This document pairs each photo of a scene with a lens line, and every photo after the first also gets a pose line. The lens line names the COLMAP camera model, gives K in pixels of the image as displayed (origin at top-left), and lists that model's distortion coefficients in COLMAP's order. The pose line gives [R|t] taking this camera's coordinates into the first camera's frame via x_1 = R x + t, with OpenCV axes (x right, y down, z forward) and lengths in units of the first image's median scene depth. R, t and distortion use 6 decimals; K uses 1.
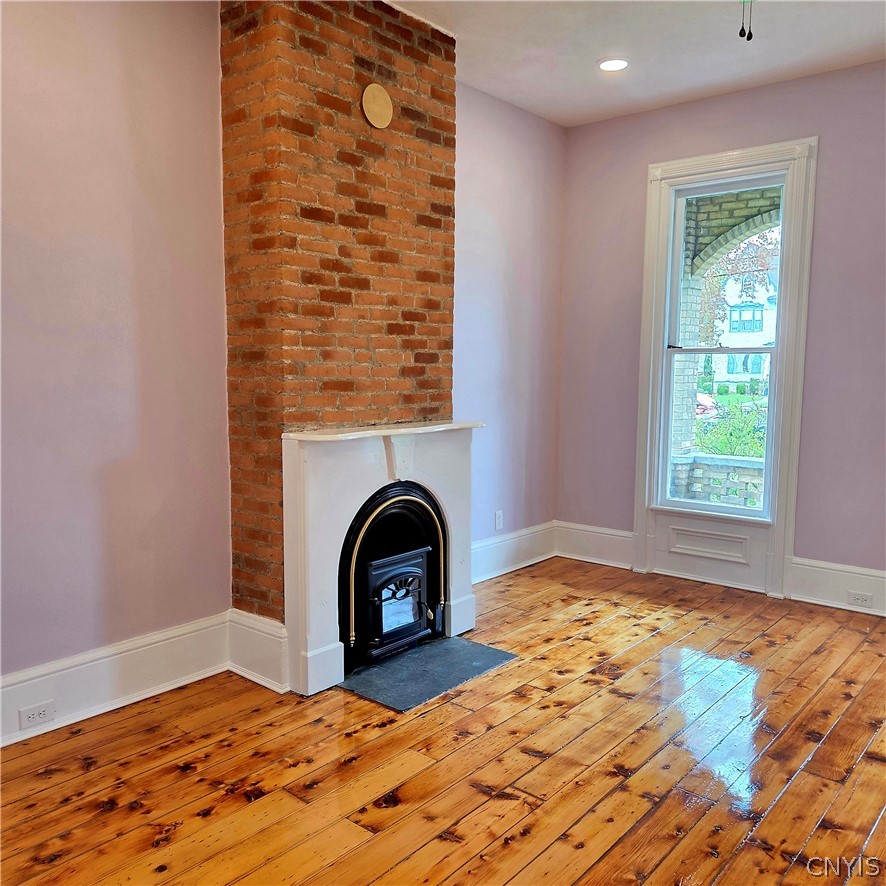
lens RADIAL K [[791.2, 0, 442.1], [0, 791.2, 442.9], [0, 0, 1]] dist [0.081965, -0.076997]
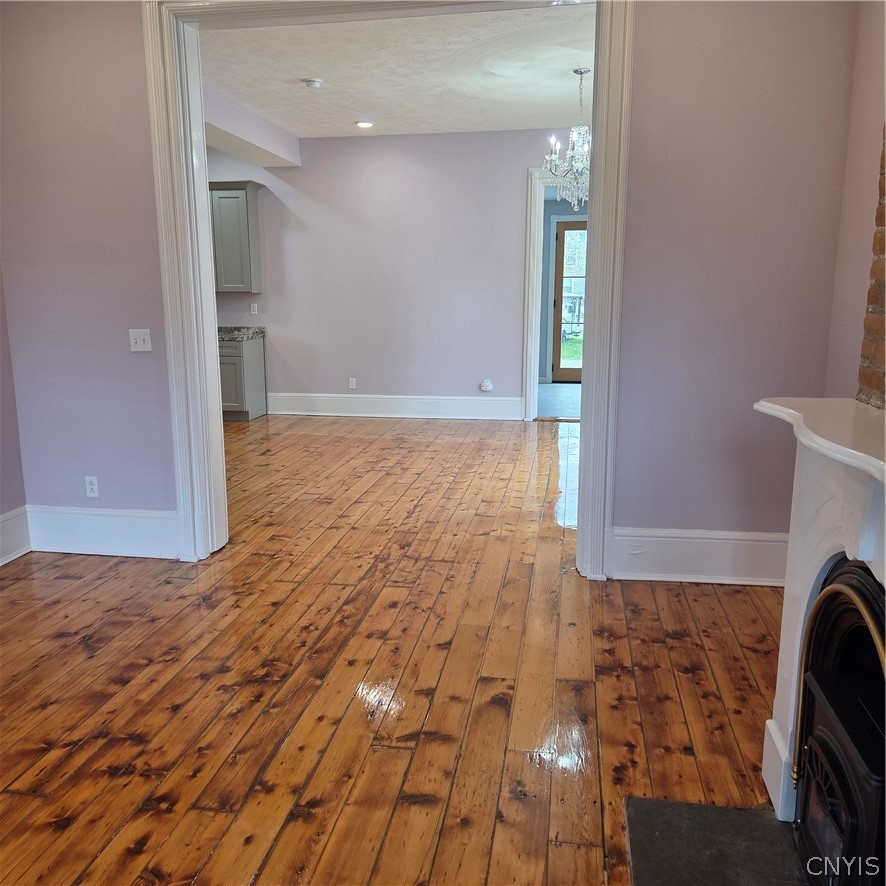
lens RADIAL K [[791.2, 0, 443.1], [0, 791.2, 441.6], [0, 0, 1]] dist [0.081965, -0.076997]
pose [[-0.860892, 0.092859, -0.500243, 0.484436], [-0.053791, 0.961082, 0.270976, -0.165384], [0.505937, 0.260190, -0.822392, 1.682459]]
